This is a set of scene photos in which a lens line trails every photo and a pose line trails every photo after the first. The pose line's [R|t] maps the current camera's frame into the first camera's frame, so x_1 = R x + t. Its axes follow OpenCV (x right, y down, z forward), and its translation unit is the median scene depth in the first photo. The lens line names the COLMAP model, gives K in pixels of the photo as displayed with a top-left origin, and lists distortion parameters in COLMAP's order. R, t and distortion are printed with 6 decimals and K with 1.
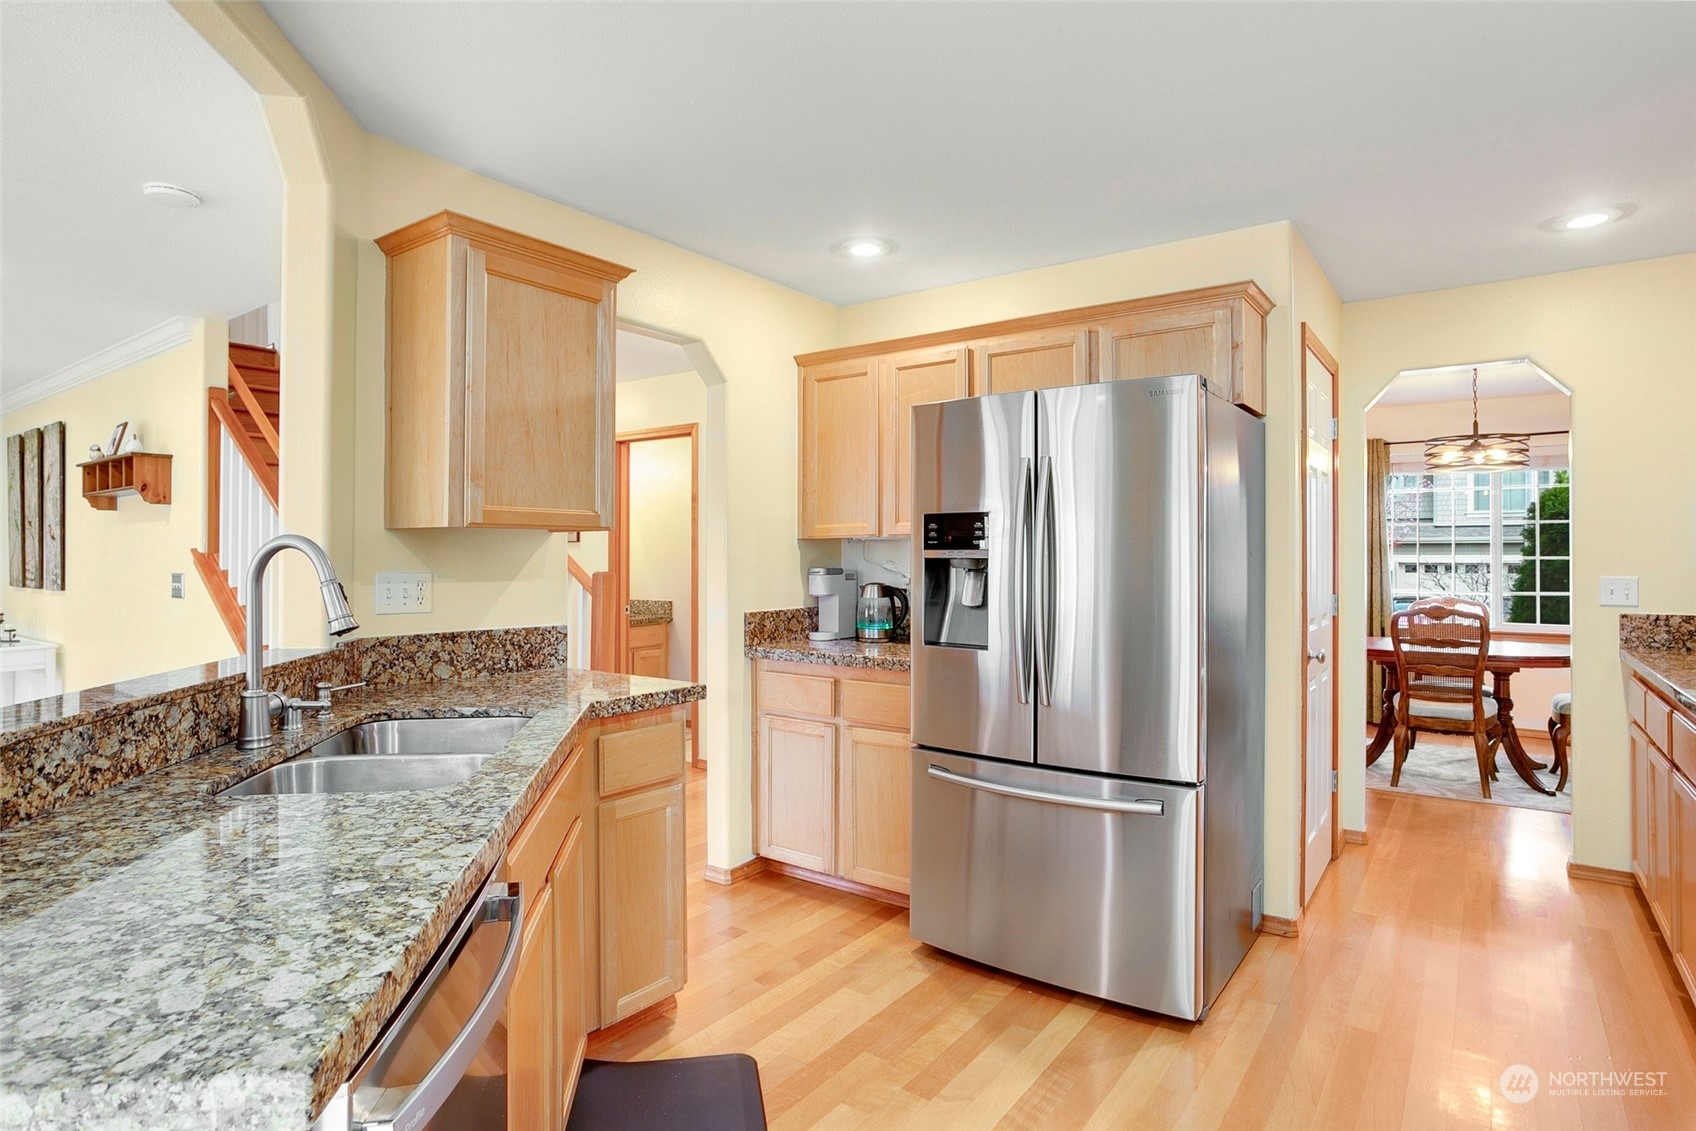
lens RADIAL K [[898.4, 0, 896.5], [0, 898.4, 550.8], [0, 0, 1]] dist [-0.058815, 0.051766]
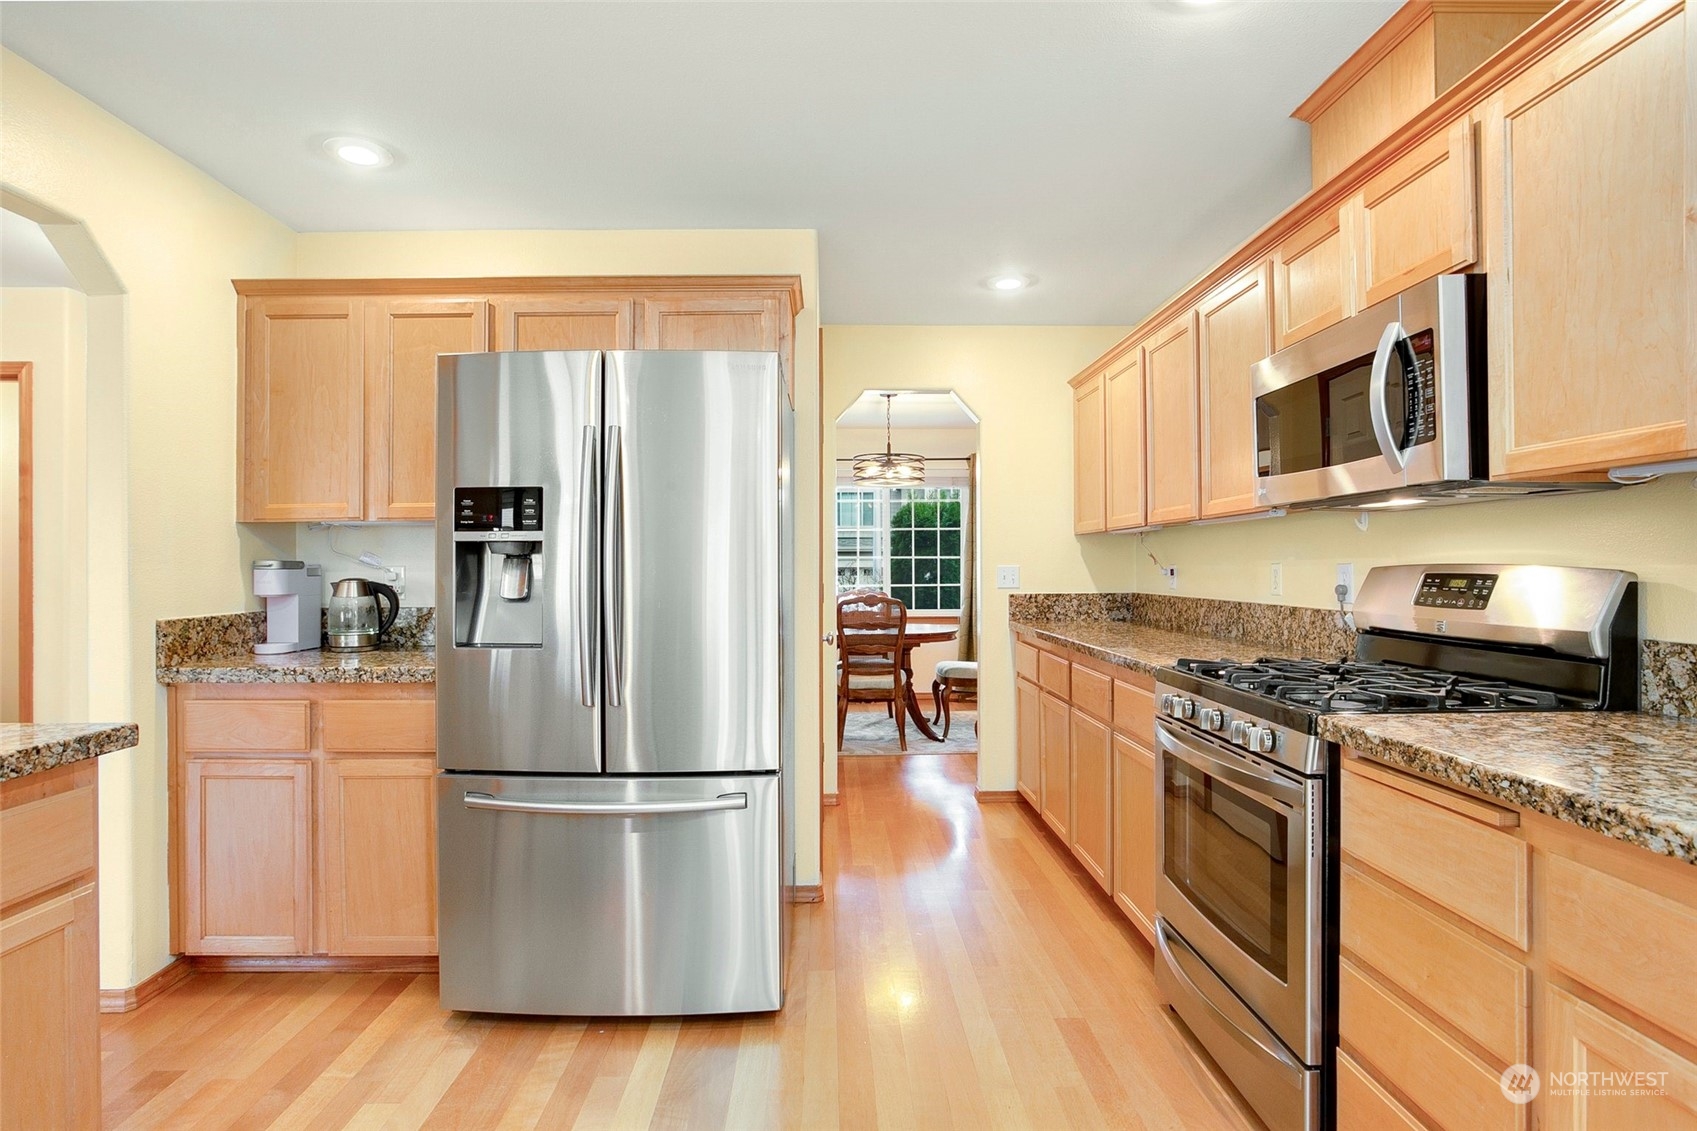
lens RADIAL K [[839.7, 0, 846.6], [0, 839.7, 559.9], [0, 0, 1]] dist [-0.043929, 0.023138]
pose [[0.822038, -0.003838, 0.569420, -0.088478], [0.003426, 0.999993, 0.001794, 0.020154], [-0.569422, 0.000476, 0.822045, 0.139707]]
